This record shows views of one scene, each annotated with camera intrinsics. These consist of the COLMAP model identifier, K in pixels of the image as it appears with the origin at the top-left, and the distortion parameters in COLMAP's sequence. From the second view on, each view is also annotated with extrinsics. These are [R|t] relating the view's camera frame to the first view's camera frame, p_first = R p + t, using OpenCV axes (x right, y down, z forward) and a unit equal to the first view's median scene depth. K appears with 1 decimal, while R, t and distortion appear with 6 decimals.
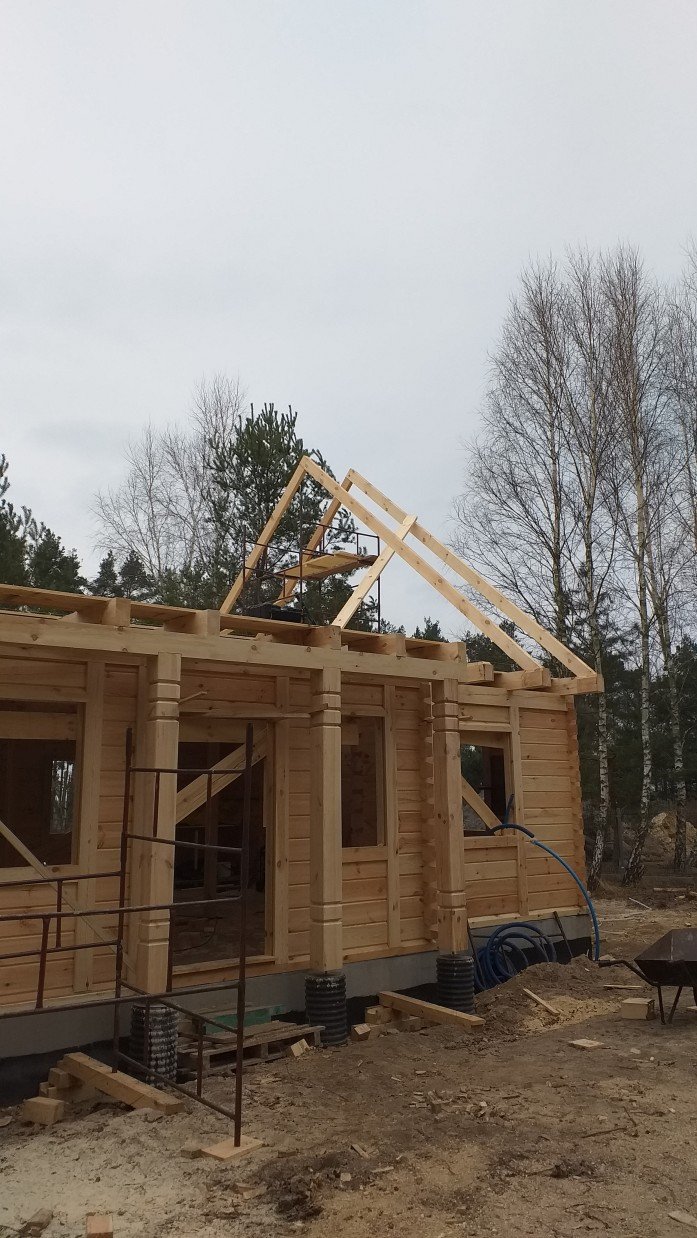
lens RADIAL K [[969.9, 0, 373.4], [0, 969.9, 619.5], [0, 0, 1]] dist [0.254879, -0.792971]
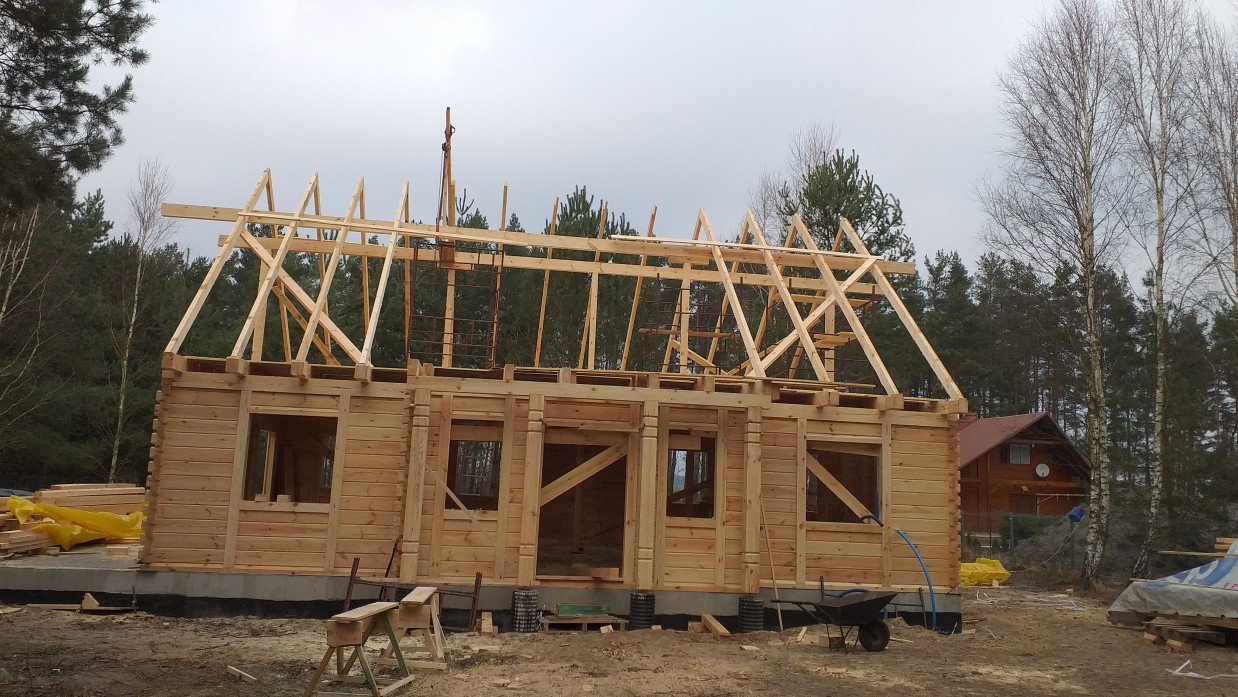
lens RADIAL K [[971.6, 0, 621.1], [0, 971.6, 322.9], [0, 0, 1]] dist [0.122557, -0.229044]
pose [[0.850166, -0.029507, -0.525687, 0.701343], [0.038869, 0.999221, 0.006774, -0.082639], [0.525078, -0.026192, 0.850651, -0.329425]]
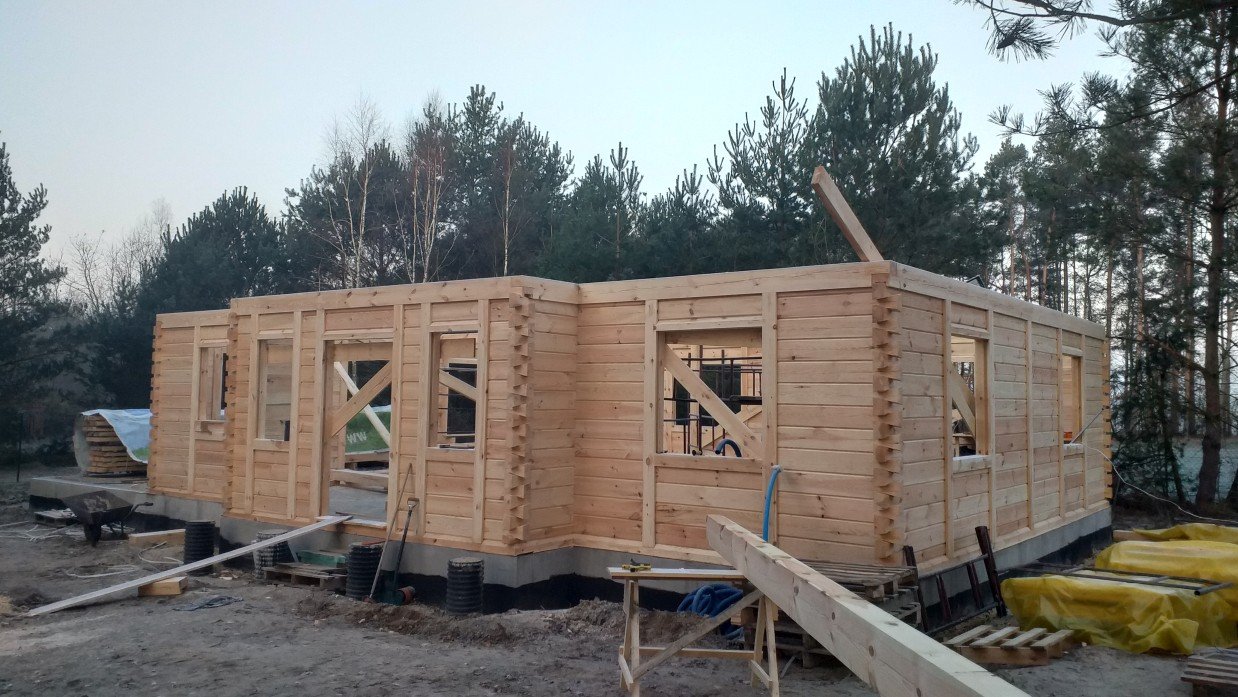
lens RADIAL K [[971.7, 0, 621.1], [0, 971.7, 319.5], [0, 0, 1]] dist [0.173213, -0.315476]
pose [[0.230391, -0.052311, -0.971691, 1.136461], [0.165168, 0.986167, -0.013928, 0.136989], [0.958978, -0.157284, 0.235844, 0.961512]]
